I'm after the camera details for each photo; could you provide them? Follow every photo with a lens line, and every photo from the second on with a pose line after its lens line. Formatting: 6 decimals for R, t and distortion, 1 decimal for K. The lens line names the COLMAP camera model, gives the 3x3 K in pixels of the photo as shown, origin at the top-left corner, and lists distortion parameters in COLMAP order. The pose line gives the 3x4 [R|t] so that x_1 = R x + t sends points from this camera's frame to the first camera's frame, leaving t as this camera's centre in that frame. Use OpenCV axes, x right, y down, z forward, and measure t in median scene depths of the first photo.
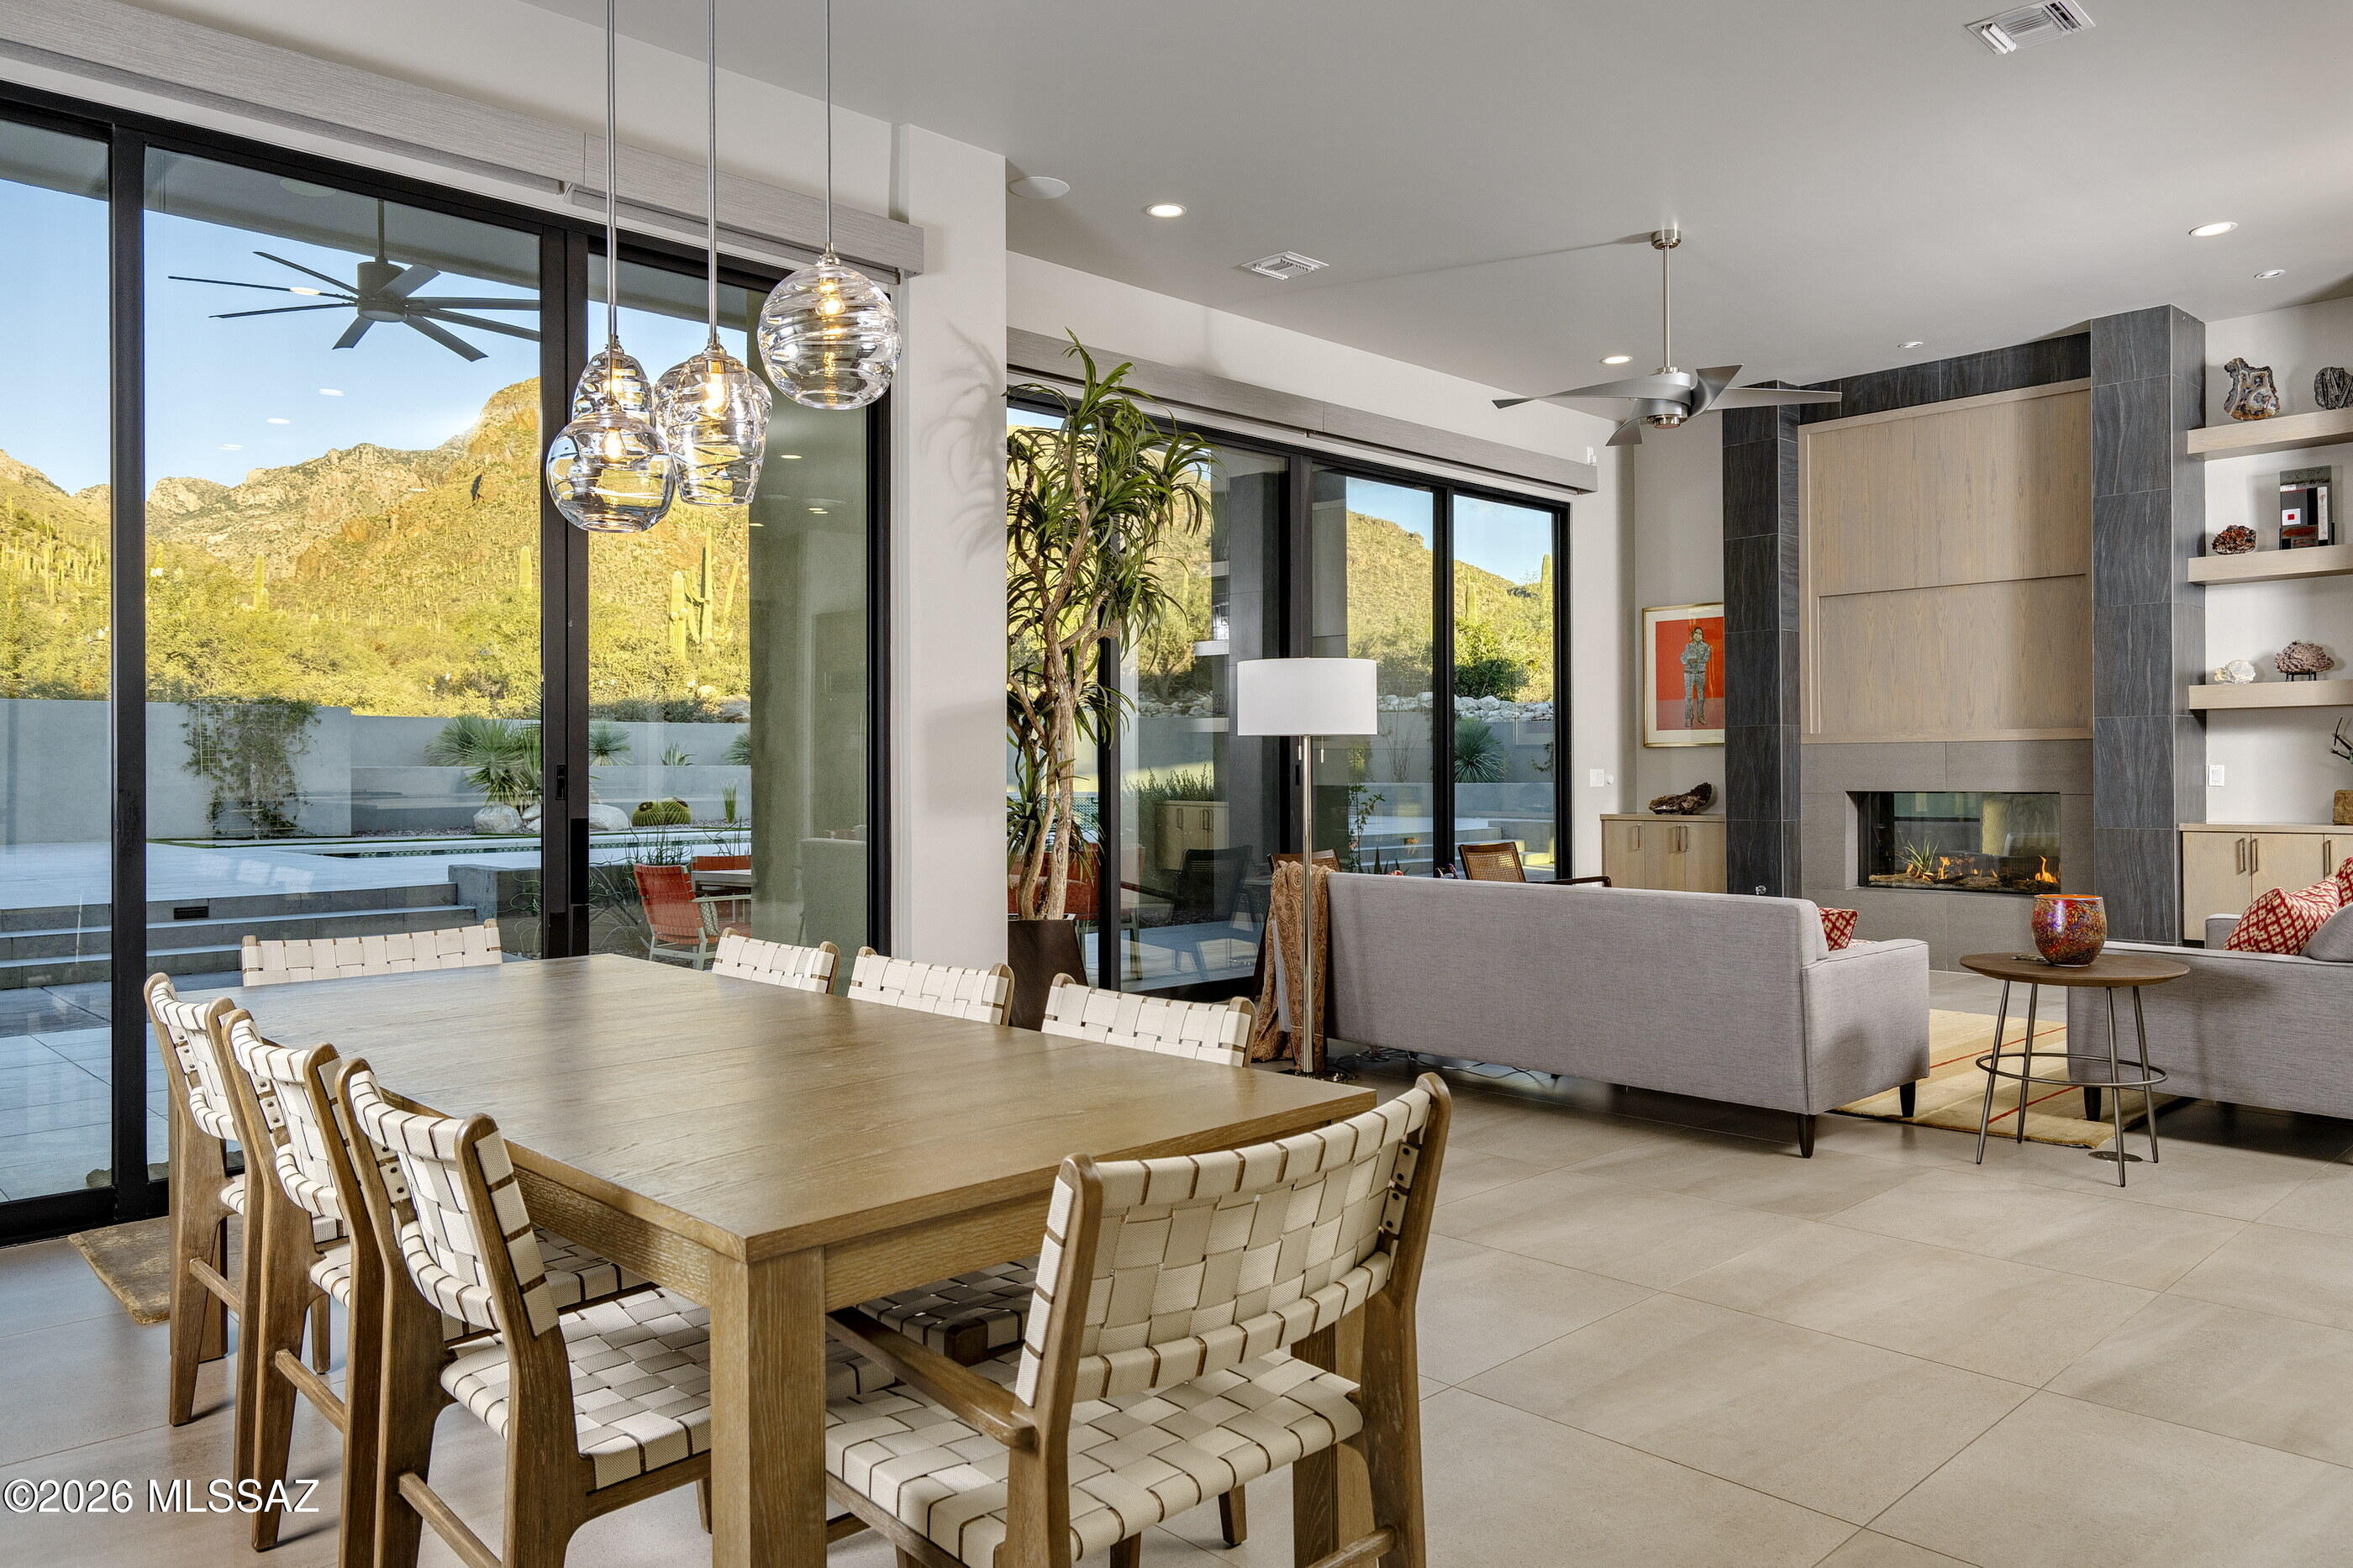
lens RADIAL K [[1587.0, 0, 1178.7], [0, 1587.0, 775.9], [0, 0, 1]] dist [0.018375, -0.007943]
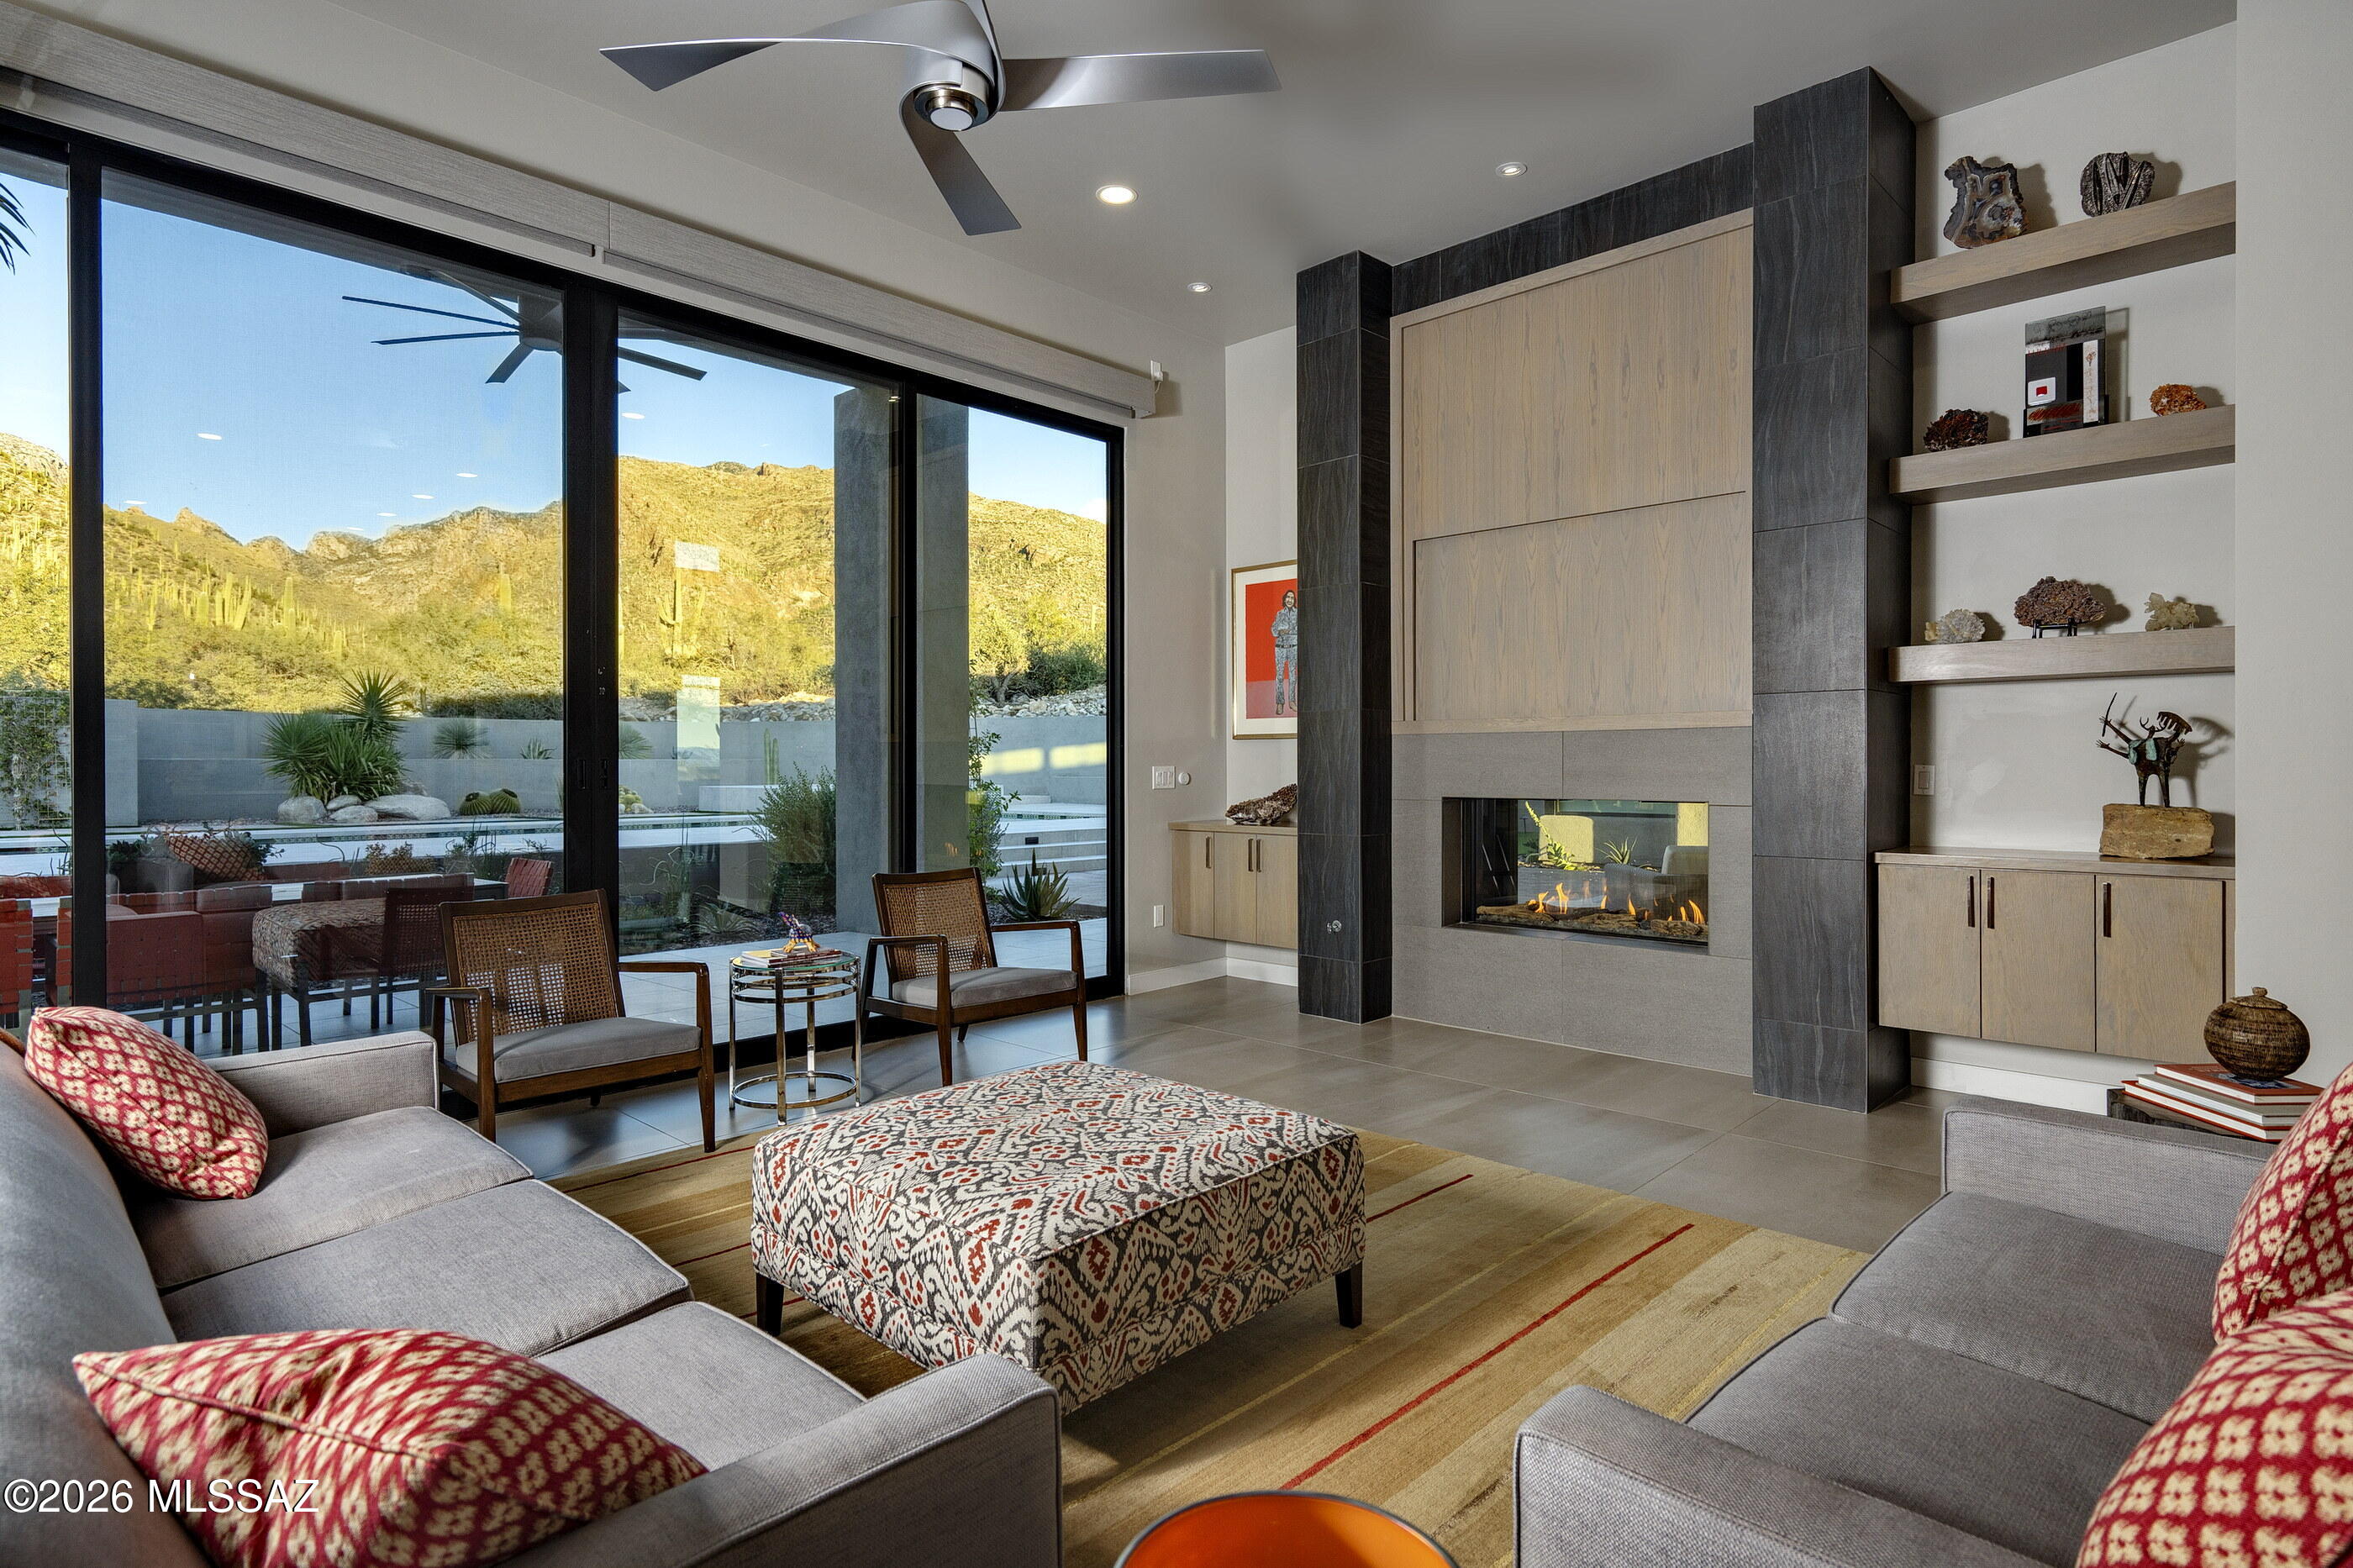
lens RADIAL K [[1209.5, 0, 1172.0], [0, 1209.5, 782.2], [0, 0, 1]] dist [0.004807, 0.001838]
pose [[0.998956, 0.002413, 0.045623, 0.269199], [-0.002938, 0.999930, 0.011436, -0.003811], [-0.045592, -0.011558, 0.998893, 0.440233]]
